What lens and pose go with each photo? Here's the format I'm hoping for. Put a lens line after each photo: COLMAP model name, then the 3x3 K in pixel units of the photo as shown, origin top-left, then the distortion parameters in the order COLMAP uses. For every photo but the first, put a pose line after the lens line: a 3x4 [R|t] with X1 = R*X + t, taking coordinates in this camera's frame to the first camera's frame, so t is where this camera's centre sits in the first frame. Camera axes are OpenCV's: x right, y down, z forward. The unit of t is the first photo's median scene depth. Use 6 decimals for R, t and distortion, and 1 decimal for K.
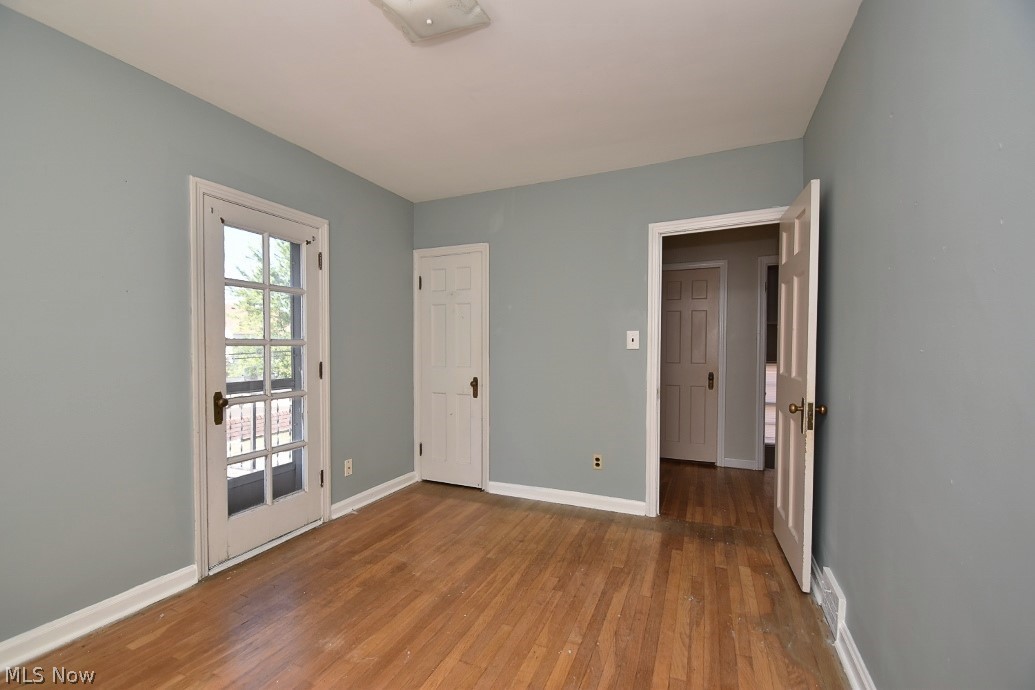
lens RADIAL K [[451.9, 0, 504.6], [0, 451.9, 357.3], [0, 0, 1]] dist [0.006866, -0.013528]
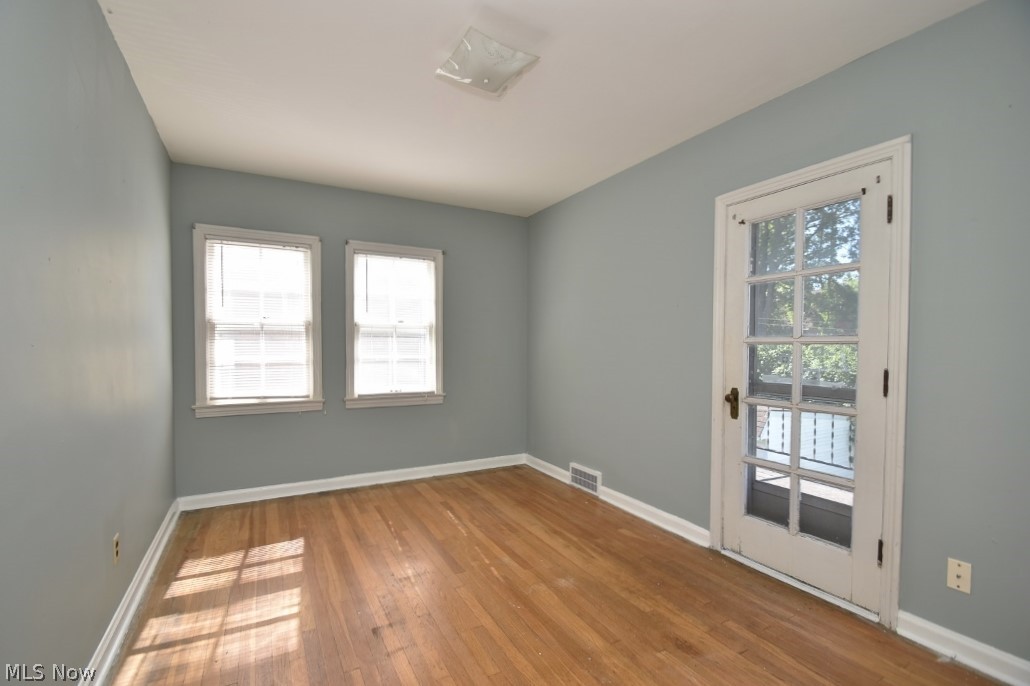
lens RADIAL K [[449.8, 0, 502.1], [0, 449.8, 355.2], [0, 0, 1]] dist [0.006866, -0.013528]
pose [[-0.613173, 0.014175, -0.789821, 0.503741], [-0.024282, 0.999028, 0.036780, -0.024782], [0.789575, 0.041731, -0.612233, 1.156275]]
